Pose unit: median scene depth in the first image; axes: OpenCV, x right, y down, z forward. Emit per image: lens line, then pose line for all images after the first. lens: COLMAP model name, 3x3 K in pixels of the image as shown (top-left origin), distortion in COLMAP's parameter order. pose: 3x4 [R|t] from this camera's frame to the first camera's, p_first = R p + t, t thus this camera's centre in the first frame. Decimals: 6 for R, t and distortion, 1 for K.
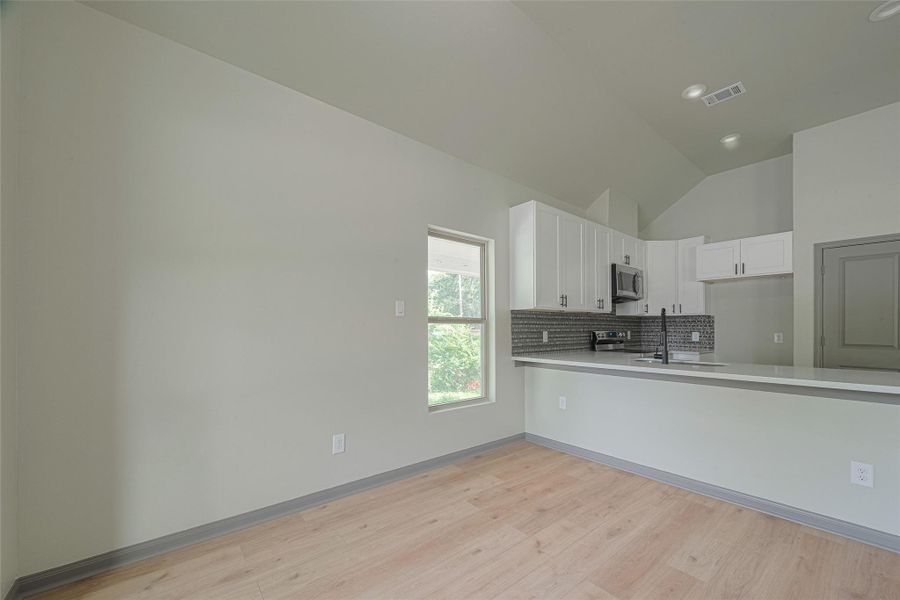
lens RADIAL K [[428.6, 0, 451.1], [0, 428.6, 326.1], [0, 0, 1]] dist [-0.005635, -0.000963]
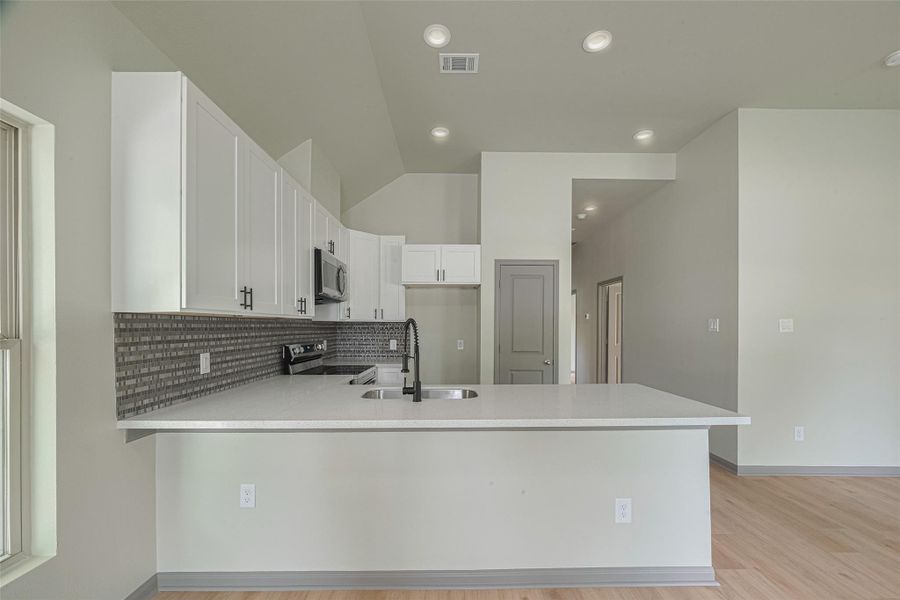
lens RADIAL K [[367.4, 0, 453.4], [0, 367.4, 329.1], [0, 0, 1]] dist [-0.002756, -0.000295]
pose [[0.663570, -0.001830, 0.748112, 0.082640], [-0.016241, 0.999726, 0.016851, -0.029637], [-0.747938, -0.023332, 0.663358, 0.460499]]
